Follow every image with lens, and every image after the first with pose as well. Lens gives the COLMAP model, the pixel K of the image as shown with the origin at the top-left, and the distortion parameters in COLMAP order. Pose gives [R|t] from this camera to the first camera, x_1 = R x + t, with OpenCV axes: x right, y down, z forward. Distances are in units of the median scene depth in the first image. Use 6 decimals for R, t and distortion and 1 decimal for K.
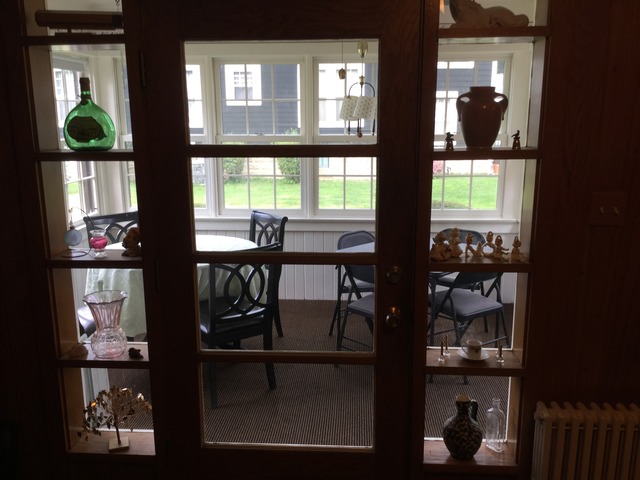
lens RADIAL K [[574.7, 0, 319.5], [0, 574.7, 240.4], [0, 0, 1]] dist [0.085926, -0.156373]
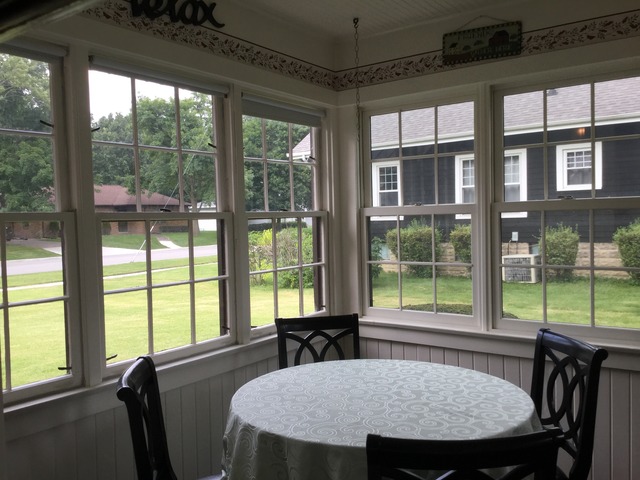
lens RADIAL K [[574.7, 0, 319.5], [0, 574.7, 237.7], [0, 0, 1]] dist [0.085926, -0.156373]
pose [[0.845515, -0.000275, -0.533952, 0.001189], [-0.090627, 0.985417, -0.144016, -0.034605], [0.526204, 0.170158, 0.833160, 0.374322]]
